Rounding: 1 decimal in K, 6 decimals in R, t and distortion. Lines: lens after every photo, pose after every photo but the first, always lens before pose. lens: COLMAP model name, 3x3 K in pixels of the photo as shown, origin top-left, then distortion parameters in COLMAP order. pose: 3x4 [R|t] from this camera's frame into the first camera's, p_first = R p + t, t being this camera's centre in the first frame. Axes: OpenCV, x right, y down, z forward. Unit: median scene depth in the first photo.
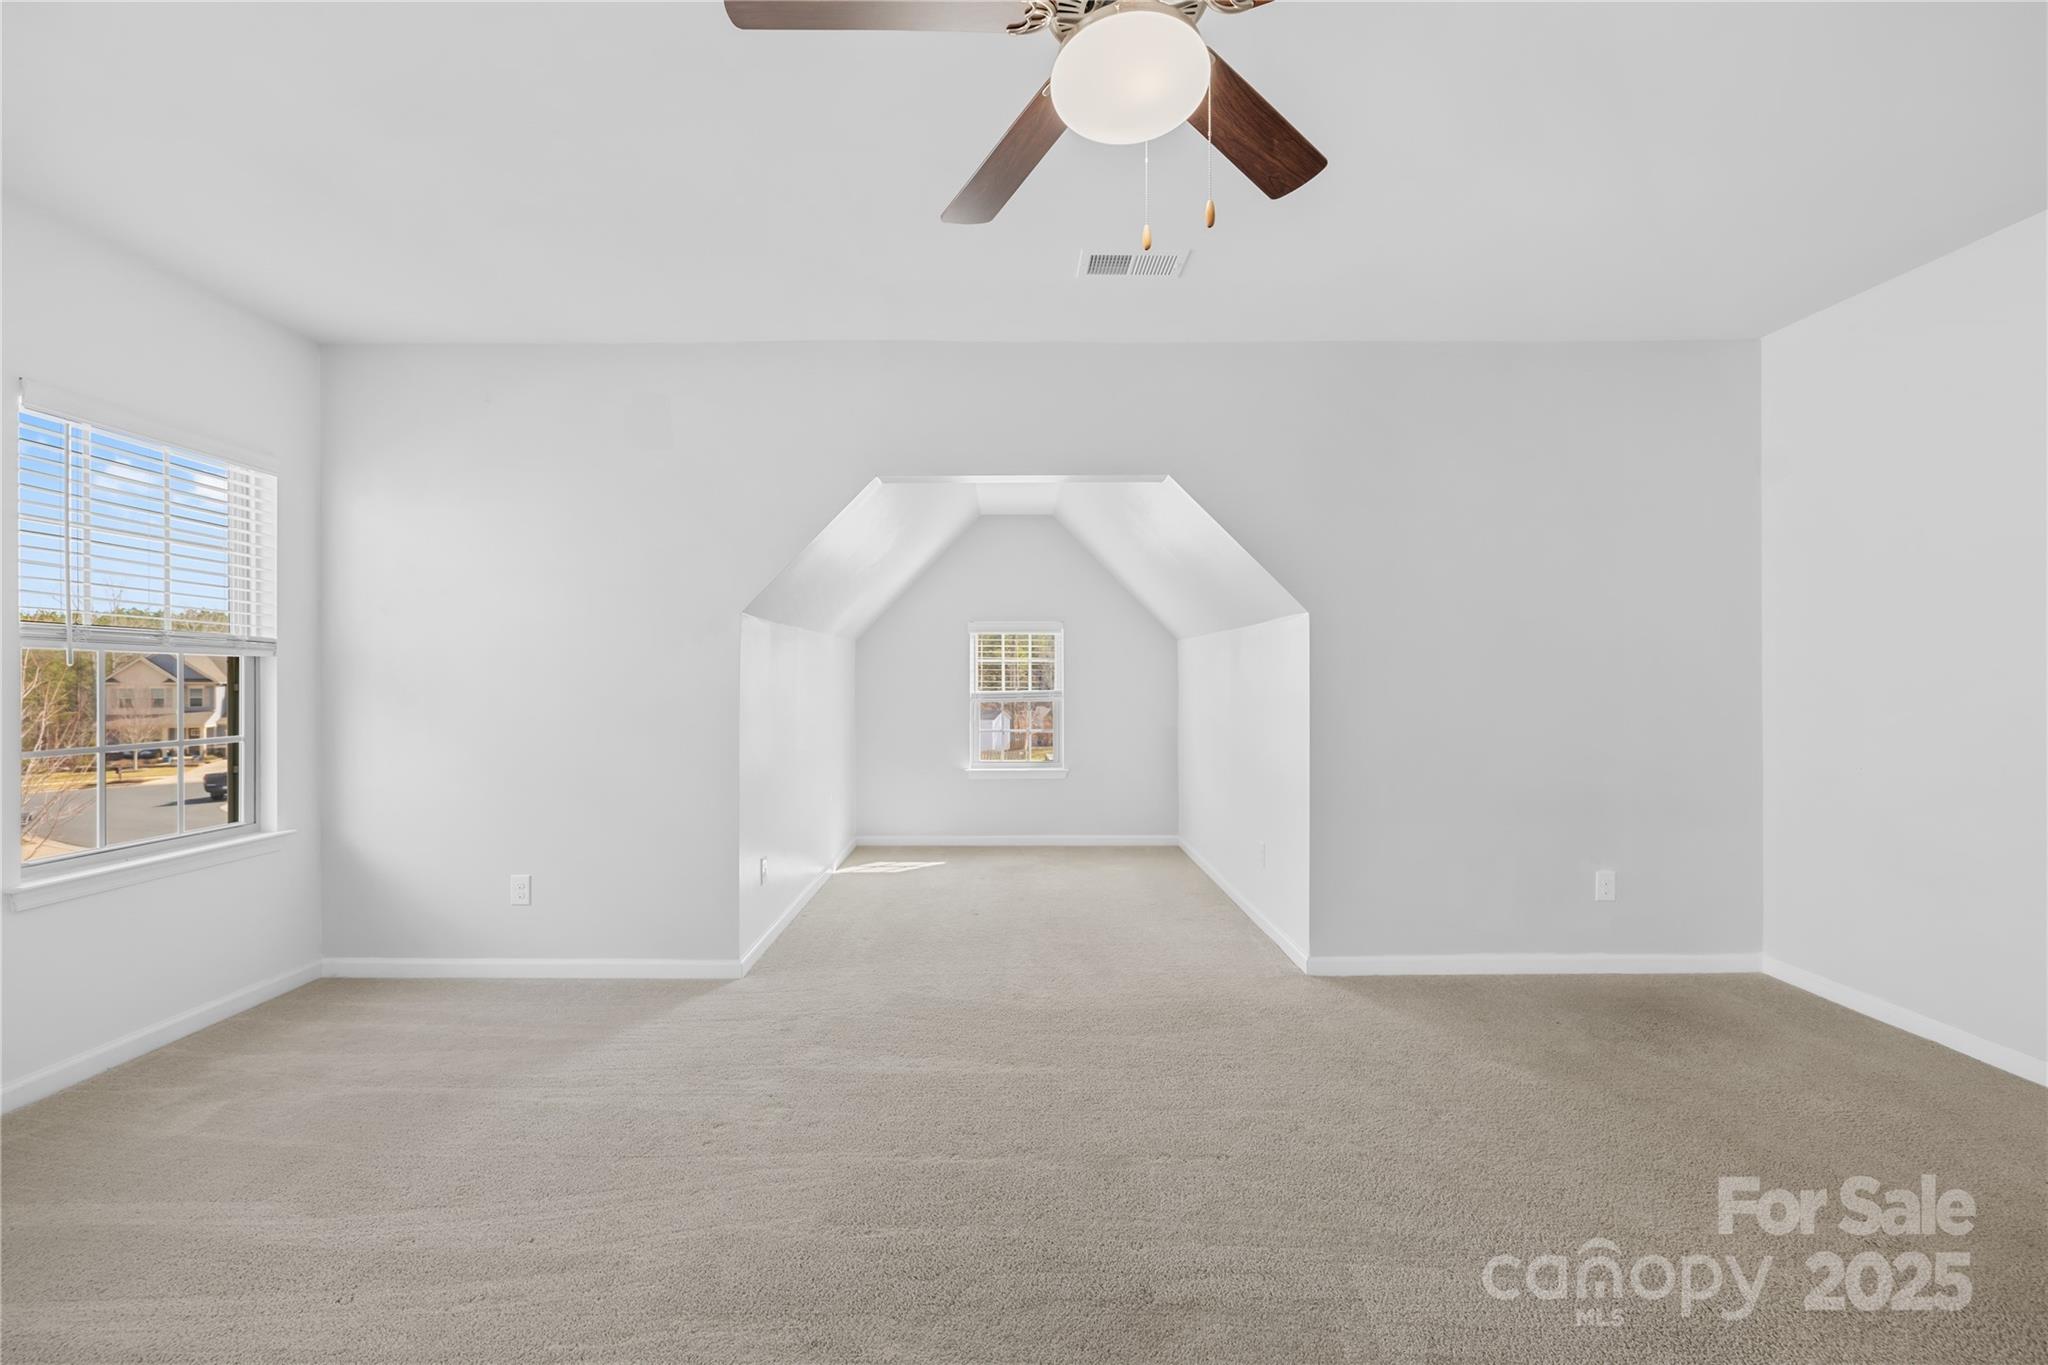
lens RADIAL K [[887.7, 0, 1012.1], [0, 887.7, 677.3], [0, 0, 1]] dist [0.001664, -0.000504]
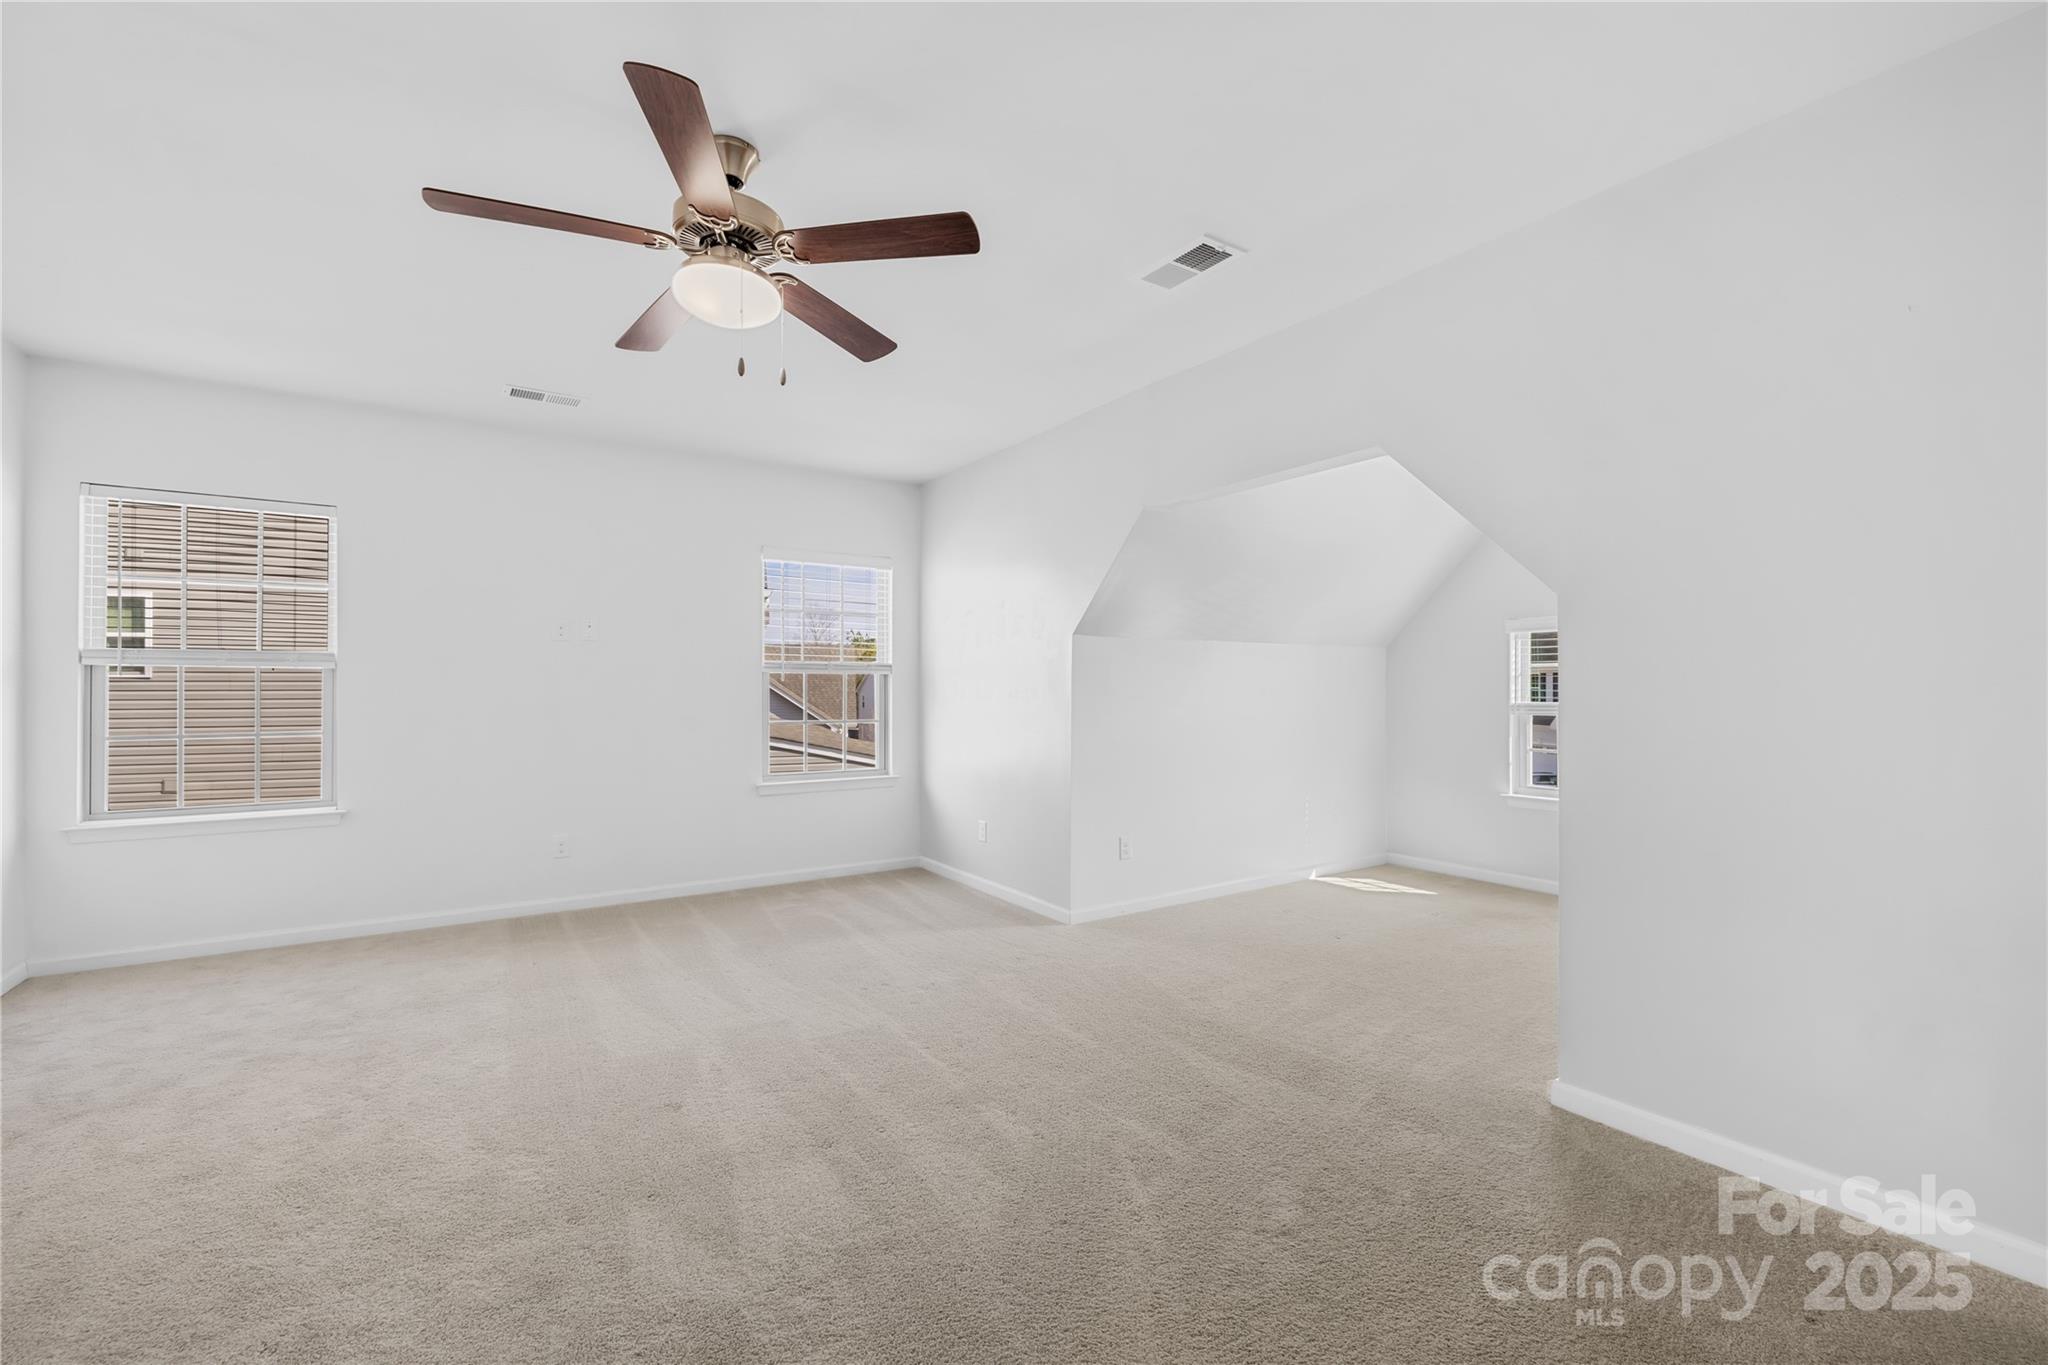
lens RADIAL K [[887.7, 0, 1008.4], [0, 887.7, 686.1], [0, 0, 1]] dist [0.001664, -0.000504]
pose [[0.540554, 0.003089, -0.841303, 0.722999], [0.000933, 0.999990, 0.004271, -0.007131], [0.841309, -0.003093, 0.540546, 0.247855]]
